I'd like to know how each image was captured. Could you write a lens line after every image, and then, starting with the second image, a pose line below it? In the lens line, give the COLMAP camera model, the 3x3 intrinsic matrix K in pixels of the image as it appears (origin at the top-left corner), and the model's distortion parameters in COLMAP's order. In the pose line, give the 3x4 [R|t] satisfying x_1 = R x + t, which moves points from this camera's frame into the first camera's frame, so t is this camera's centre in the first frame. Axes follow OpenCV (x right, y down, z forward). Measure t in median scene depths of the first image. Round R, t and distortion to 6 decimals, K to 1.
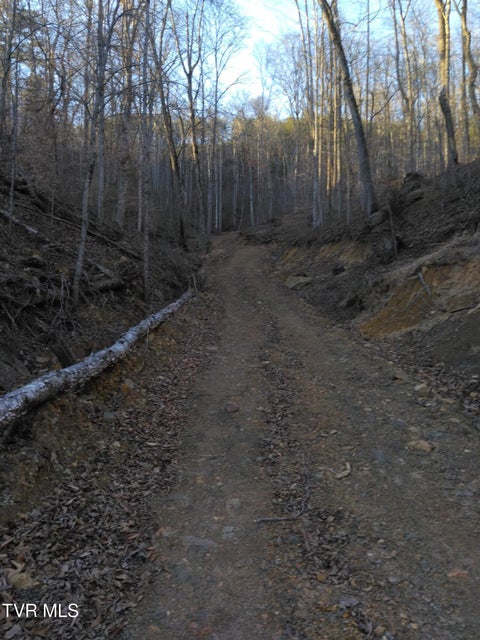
lens RADIAL K [[525.4, 0, 239.8], [0, 525.4, 320.2], [0, 0, 1]] dist [-0.005113, -0.001643]
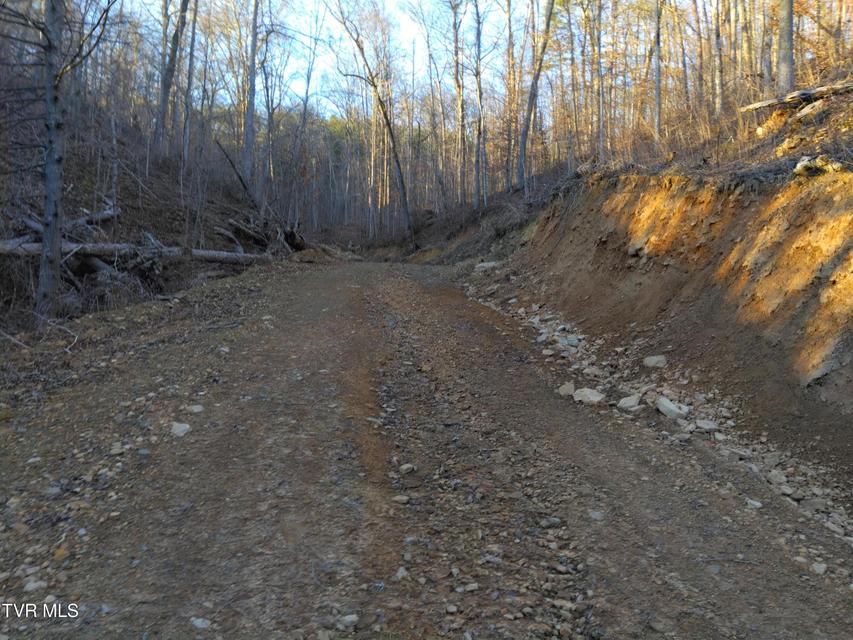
lens RADIAL K [[700.2, 0, 426.7], [0, 700.2, 319.7], [0, 0, 1]] dist [-0.005113, -0.001643]
pose [[0.972040, -0.002330, 0.234806, -0.127217], [0.015278, 0.998460, -0.053338, 0.121555], [-0.234320, 0.055434, 0.970578, -0.698328]]
